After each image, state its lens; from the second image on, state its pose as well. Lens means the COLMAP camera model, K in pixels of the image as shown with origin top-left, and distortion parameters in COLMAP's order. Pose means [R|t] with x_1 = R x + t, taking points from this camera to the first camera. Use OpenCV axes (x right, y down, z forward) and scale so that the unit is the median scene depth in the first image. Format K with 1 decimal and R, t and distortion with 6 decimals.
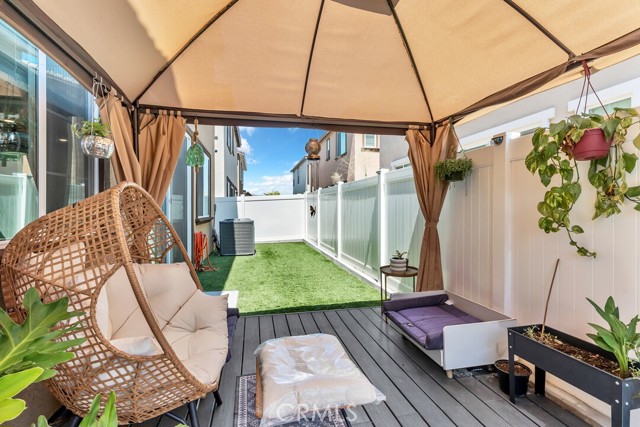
lens RADIAL K [[310.4, 0, 320.6], [0, 310.4, 210.8], [0, 0, 1]] dist [0.001811, 0.000544]
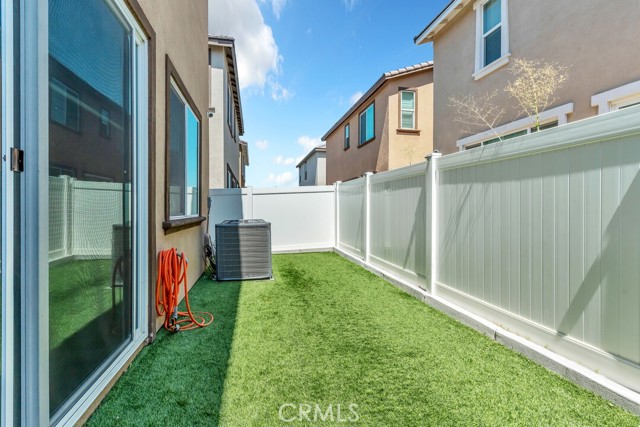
lens RADIAL K [[310.4, 0, 320.6], [0, 310.4, 210.8], [0, 0, 1]] dist [0.001811, 0.000544]
pose [[1.000000, 0.000597, -0.000588, -0.087541], [-0.000595, 0.999996, 0.002655, 0.004551], [0.000590, -0.002655, 0.999996, 0.289231]]
